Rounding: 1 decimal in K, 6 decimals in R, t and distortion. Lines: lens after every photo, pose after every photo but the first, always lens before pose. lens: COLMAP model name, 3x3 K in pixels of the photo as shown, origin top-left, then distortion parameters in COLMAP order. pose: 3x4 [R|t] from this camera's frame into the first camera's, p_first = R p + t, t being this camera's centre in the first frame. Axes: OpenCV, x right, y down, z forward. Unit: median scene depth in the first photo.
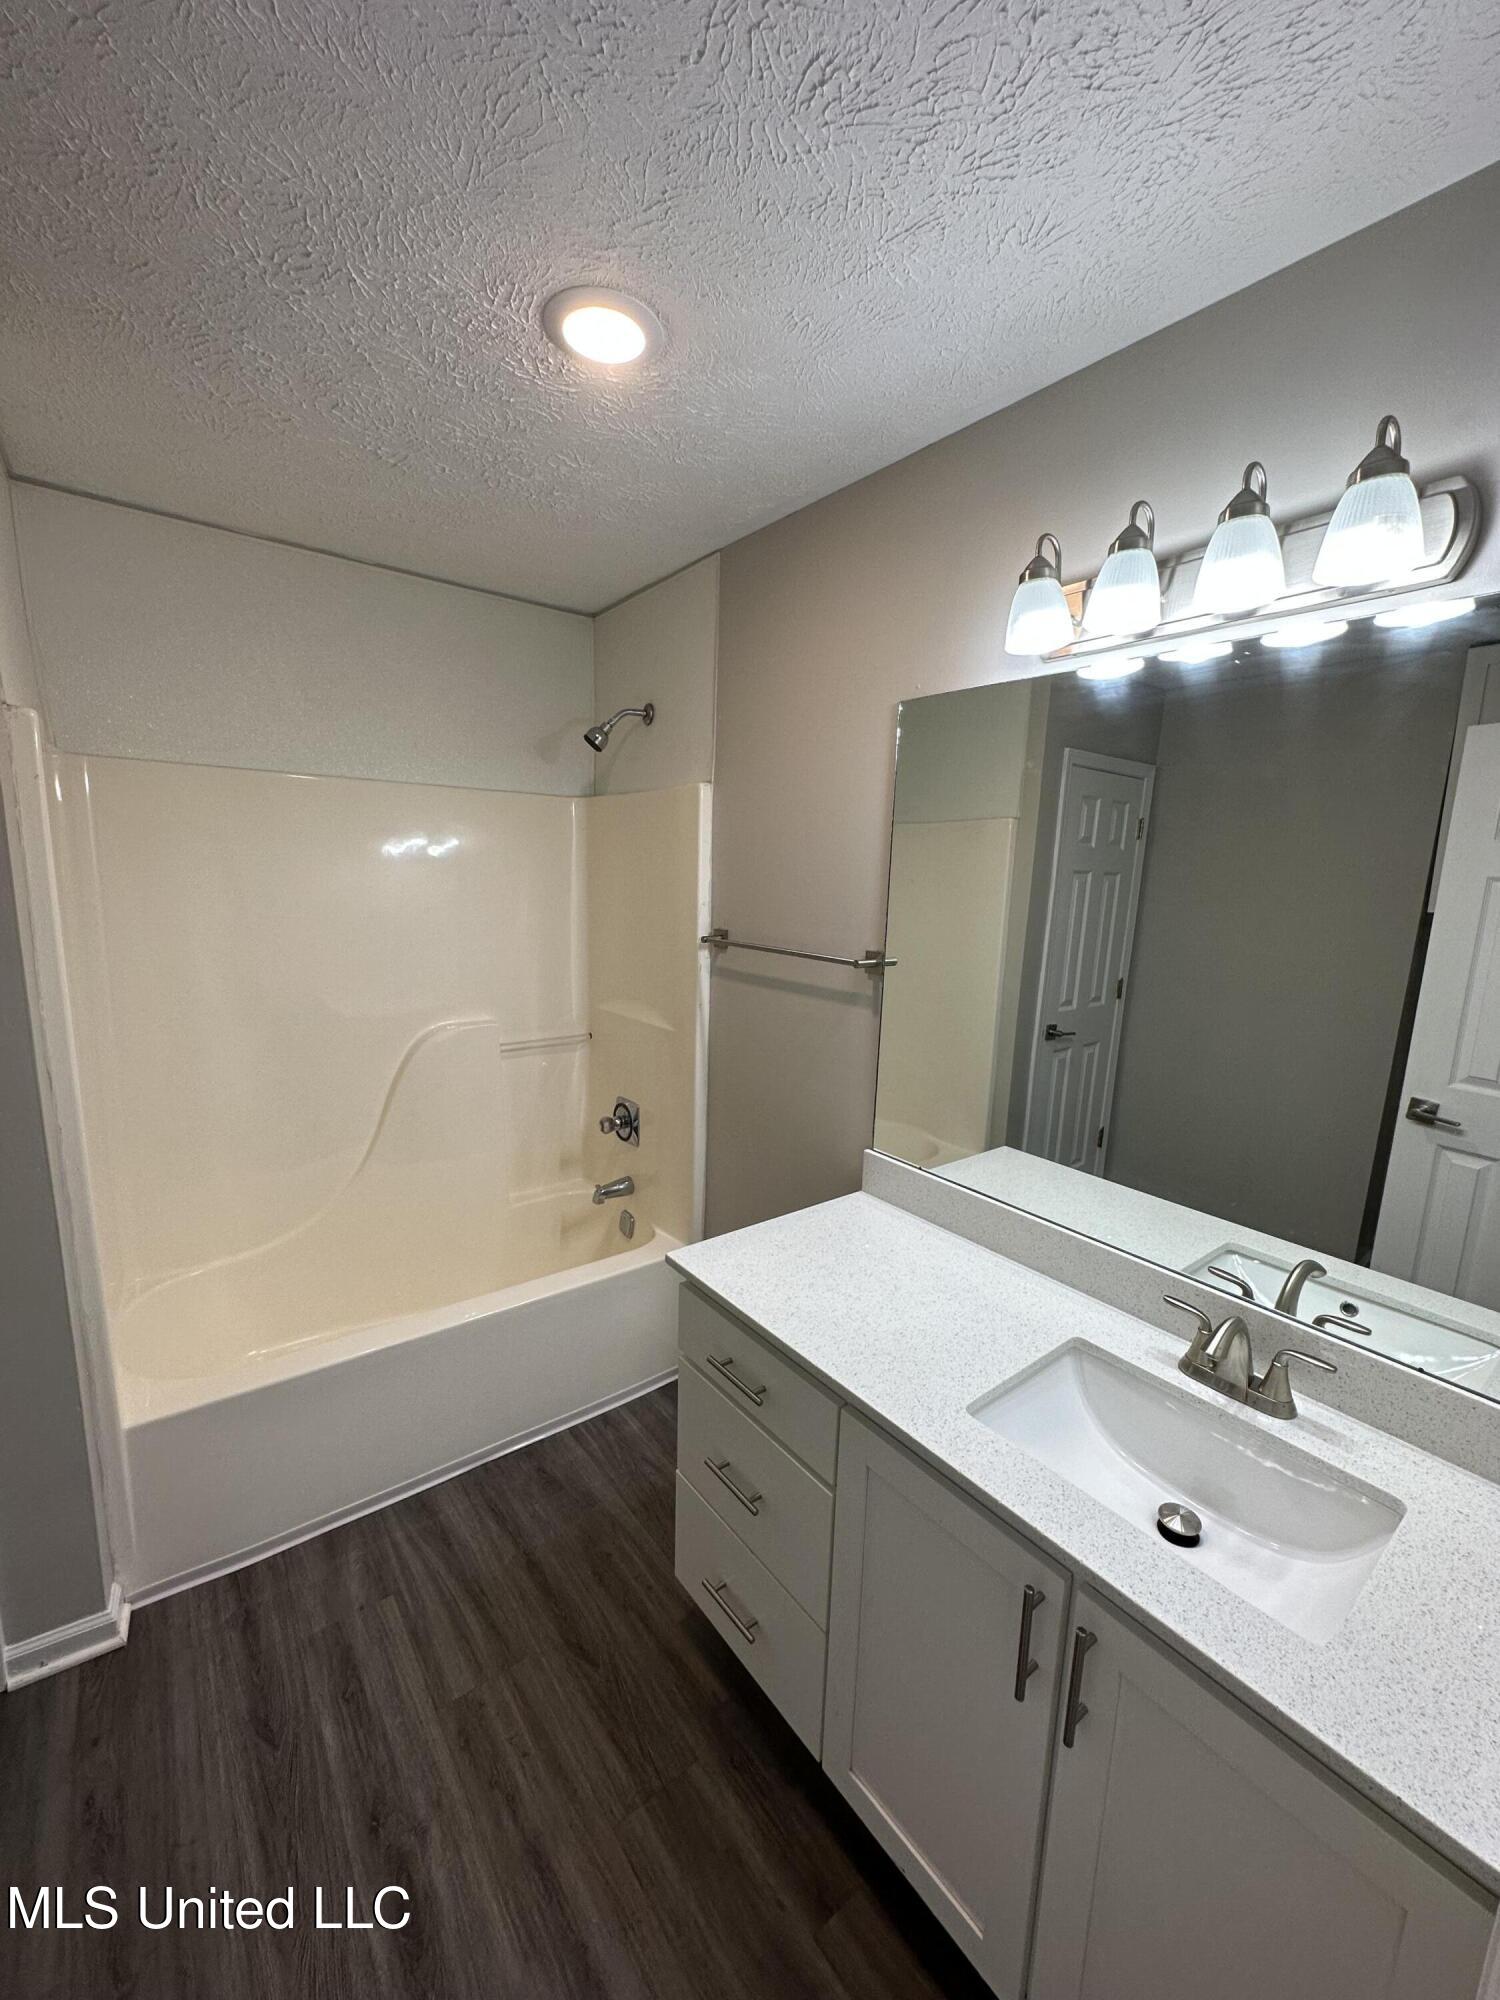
lens RADIAL K [[794.7, 0, 758.9], [0, 794.7, 1008.2], [0, 0, 1]] dist [-0.001276, -0.000162]
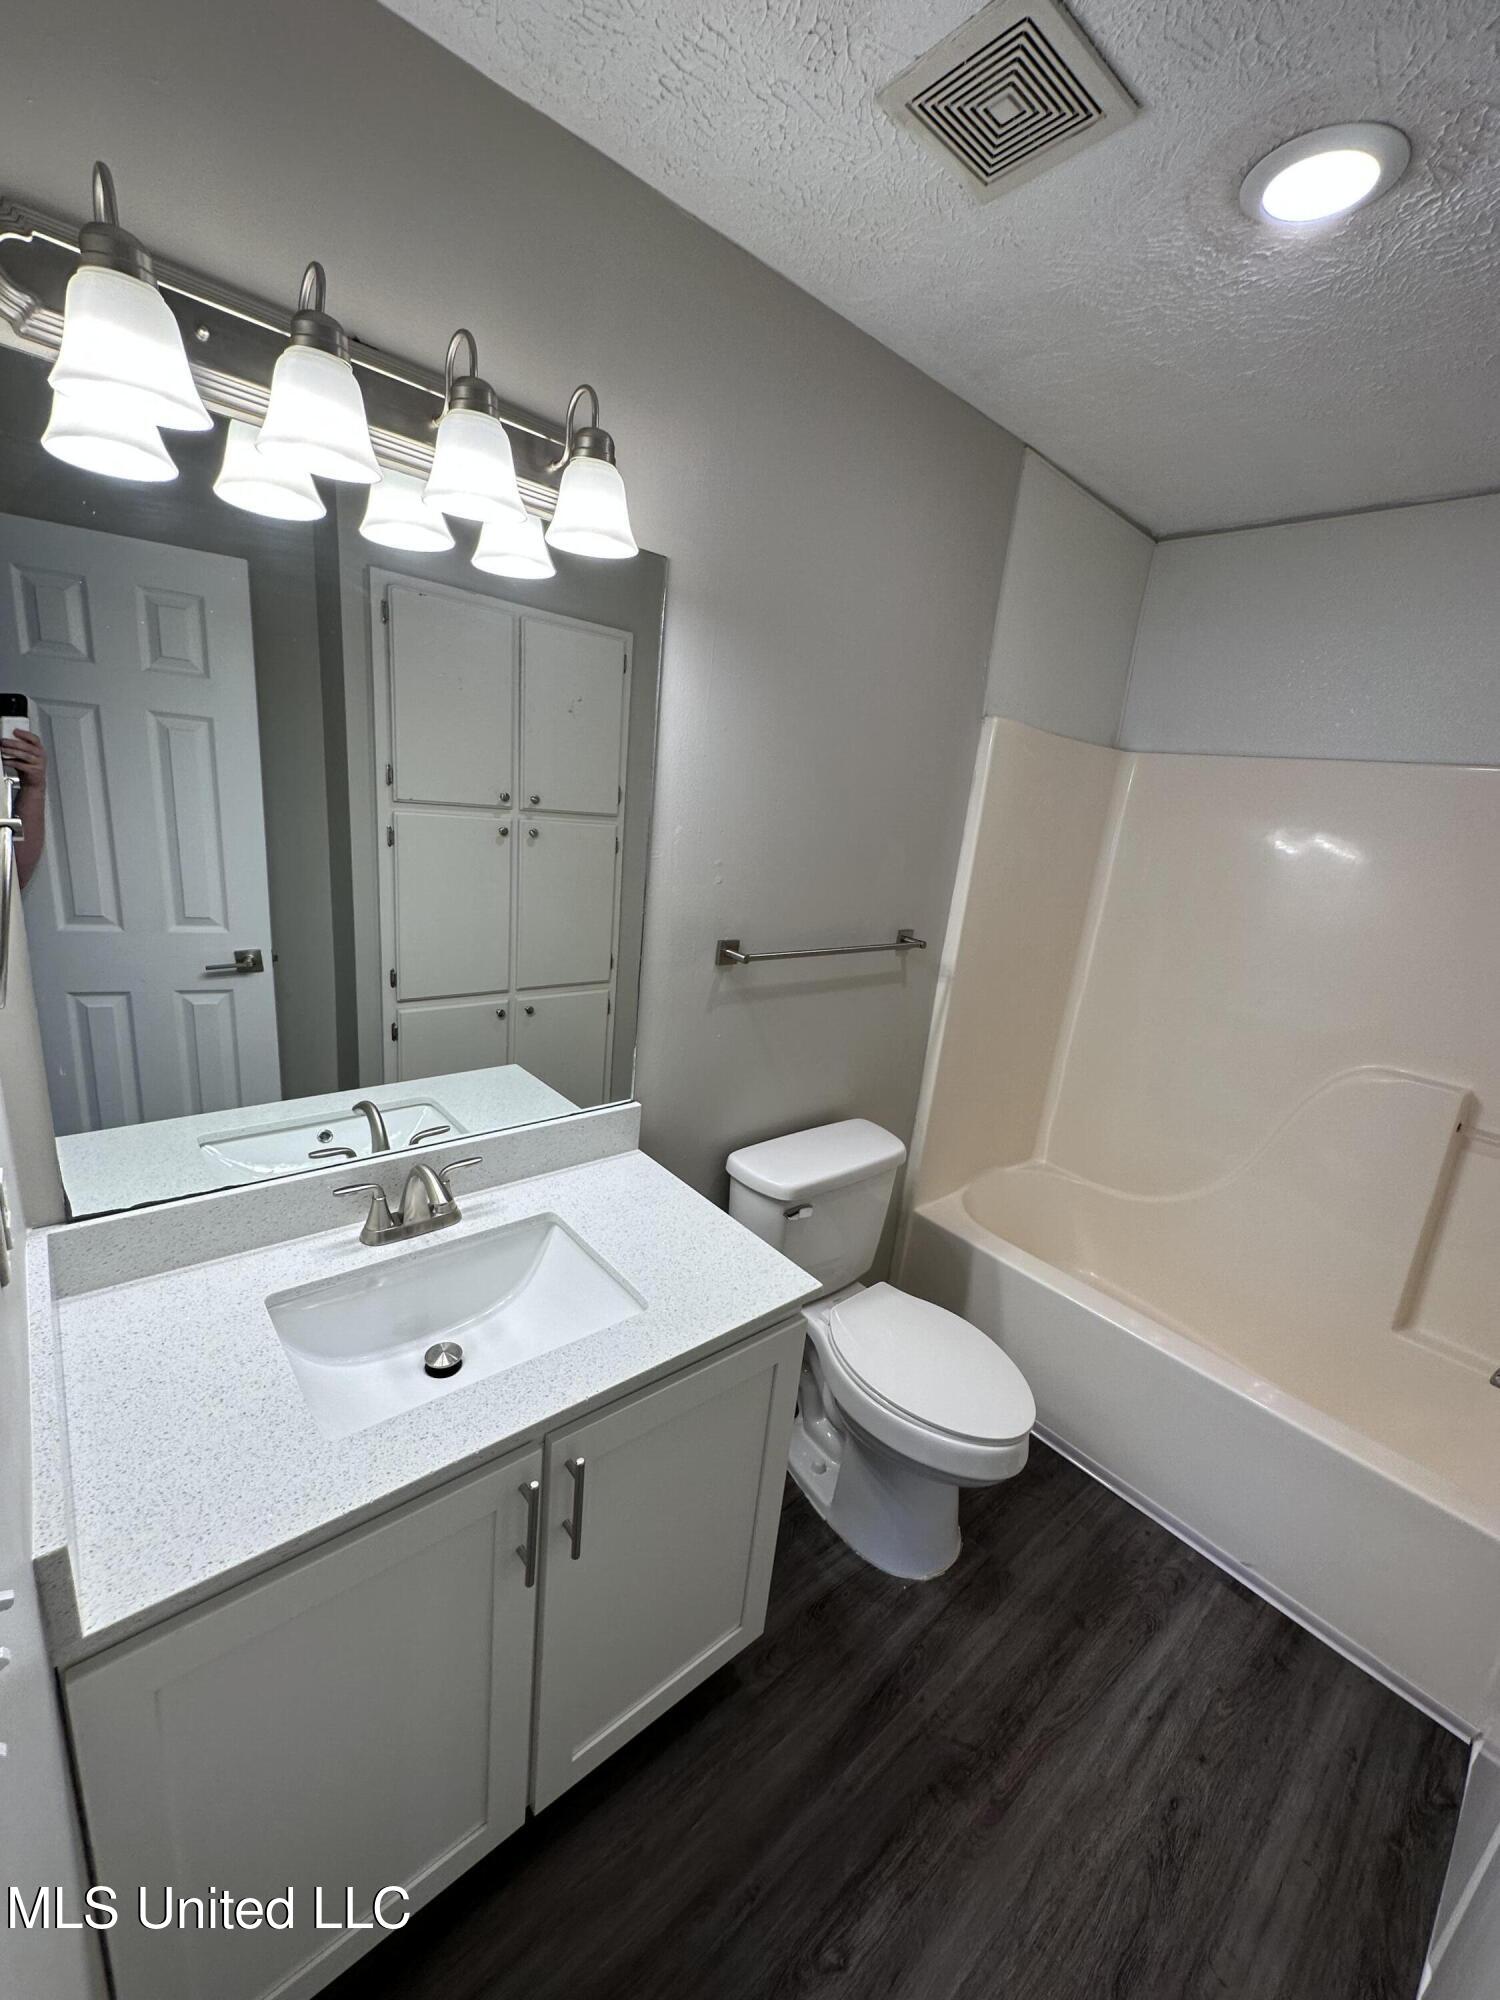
lens RADIAL K [[794.7, 0, 758.7], [0, 794.7, 1000.5], [0, 0, 1]] dist [-0.001276, -0.000162]
pose [[-0.038571, -0.292252, 0.955563, -0.379030], [0.079219, 0.952371, 0.294473, -0.108182], [-0.996111, 0.087057, -0.013582, 0.514265]]
